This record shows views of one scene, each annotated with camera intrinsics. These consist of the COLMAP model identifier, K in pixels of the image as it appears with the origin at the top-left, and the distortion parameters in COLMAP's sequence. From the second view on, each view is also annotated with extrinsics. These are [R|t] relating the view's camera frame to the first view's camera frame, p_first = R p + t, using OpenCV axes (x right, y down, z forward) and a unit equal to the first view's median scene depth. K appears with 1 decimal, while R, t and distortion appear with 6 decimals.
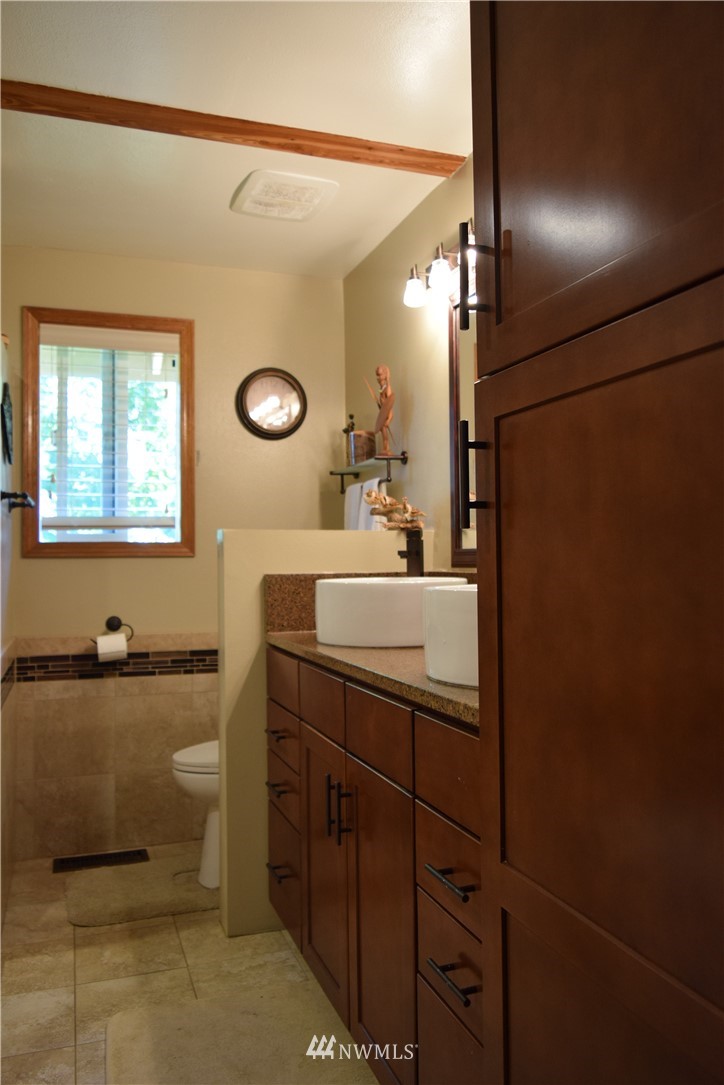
lens RADIAL K [[851.1, 0, 360.7], [0, 851.1, 543.5], [0, 0, 1]] dist [-0.003289, 0.008651]
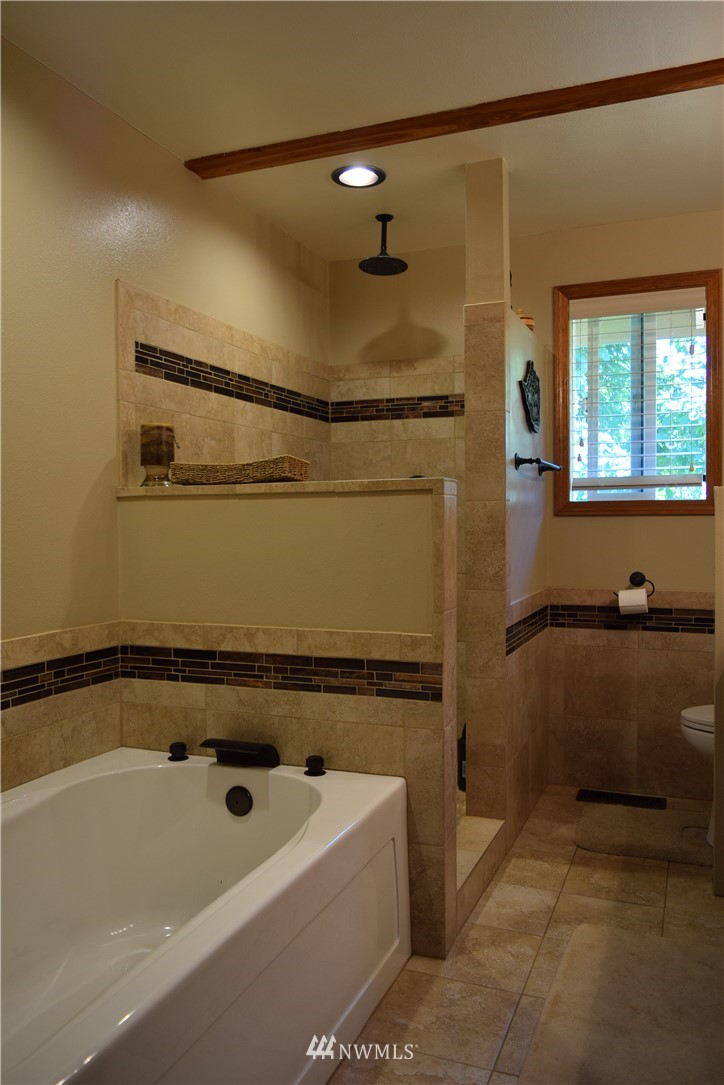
lens RADIAL K [[851.1, 0, 355.3], [0, 851.1, 542.3], [0, 0, 1]] dist [-0.003289, 0.008651]
pose [[0.756224, 0.018906, -0.654040, 0.132962], [0.010969, 0.999076, 0.041562, 0.002130], [0.654221, -0.038604, 0.755318, -0.011818]]
